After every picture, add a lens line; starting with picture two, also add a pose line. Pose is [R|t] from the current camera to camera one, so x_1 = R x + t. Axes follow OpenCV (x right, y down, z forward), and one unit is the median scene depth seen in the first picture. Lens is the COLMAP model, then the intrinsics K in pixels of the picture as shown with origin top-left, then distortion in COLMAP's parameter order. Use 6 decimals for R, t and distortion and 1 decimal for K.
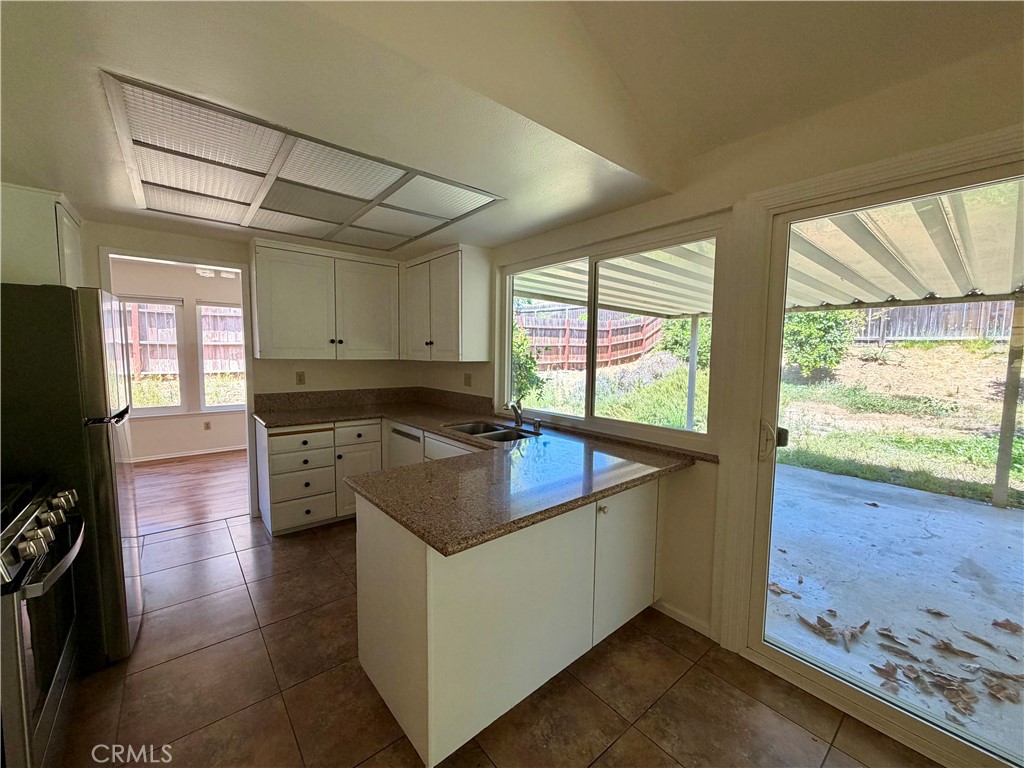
lens RADIAL K [[407.3, 0, 510.0], [0, 407.3, 385.3], [0, 0, 1]] dist [-0.000135, 0.000034]
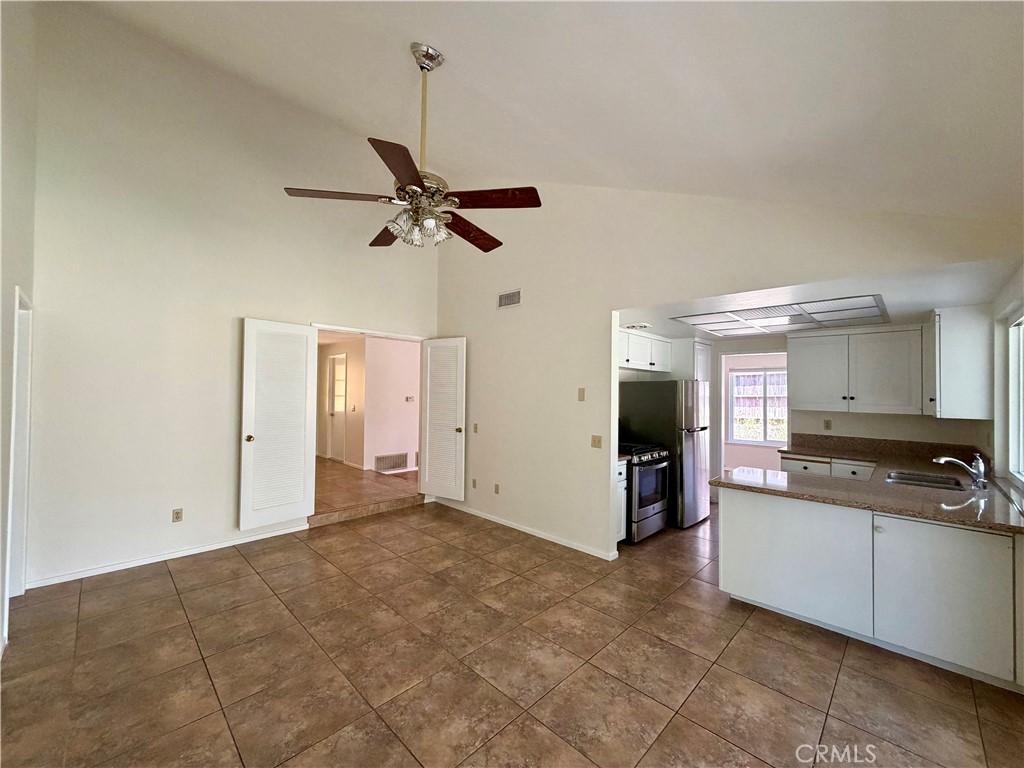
lens RADIAL K [[407.3, 0, 510.0], [0, 407.3, 385.3], [0, 0, 1]] dist [-0.000135, 0.000034]
pose [[0.099802, -0.027634, -0.994624, 0.705609], [-0.094464, 0.994836, -0.037118, 0.001400], [0.990513, 0.097661, 0.096676, -0.176772]]
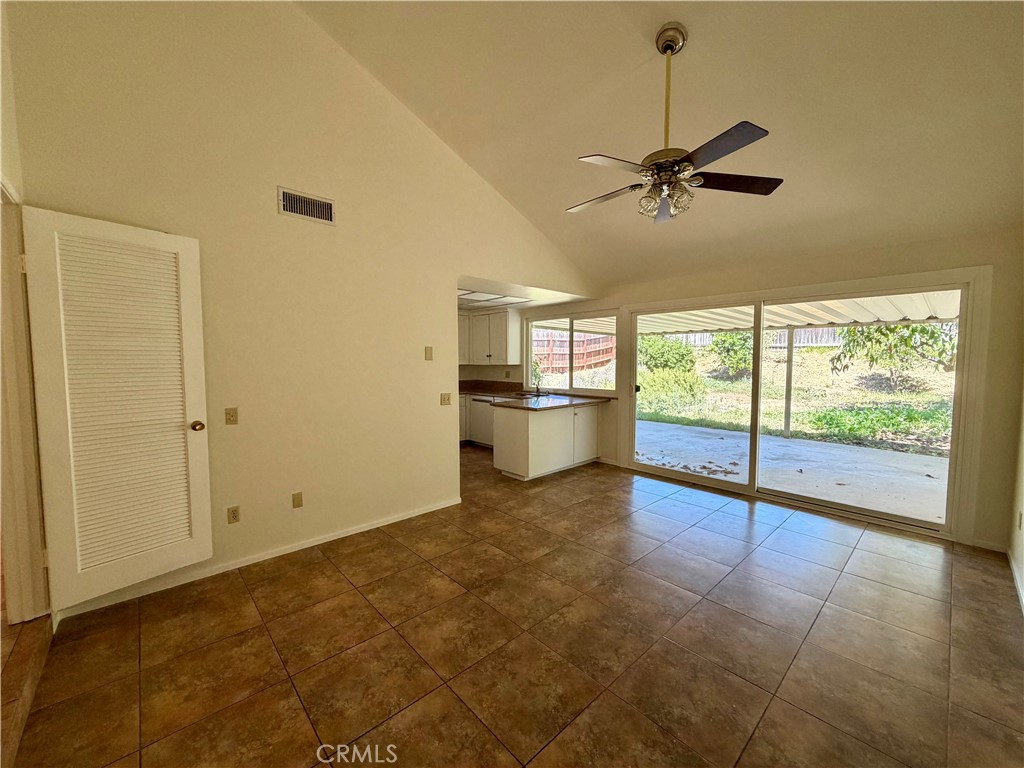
lens RADIAL K [[407.3, 0, 510.0], [0, 407.3, 385.3], [0, 0, 1]] dist [-0.000135, 0.000034]
pose [[0.998649, -0.016246, 0.049368, -0.186497], [0.017056, 0.999726, -0.016030, 0.067958], [-0.049094, 0.016850, 0.998652, -0.917373]]
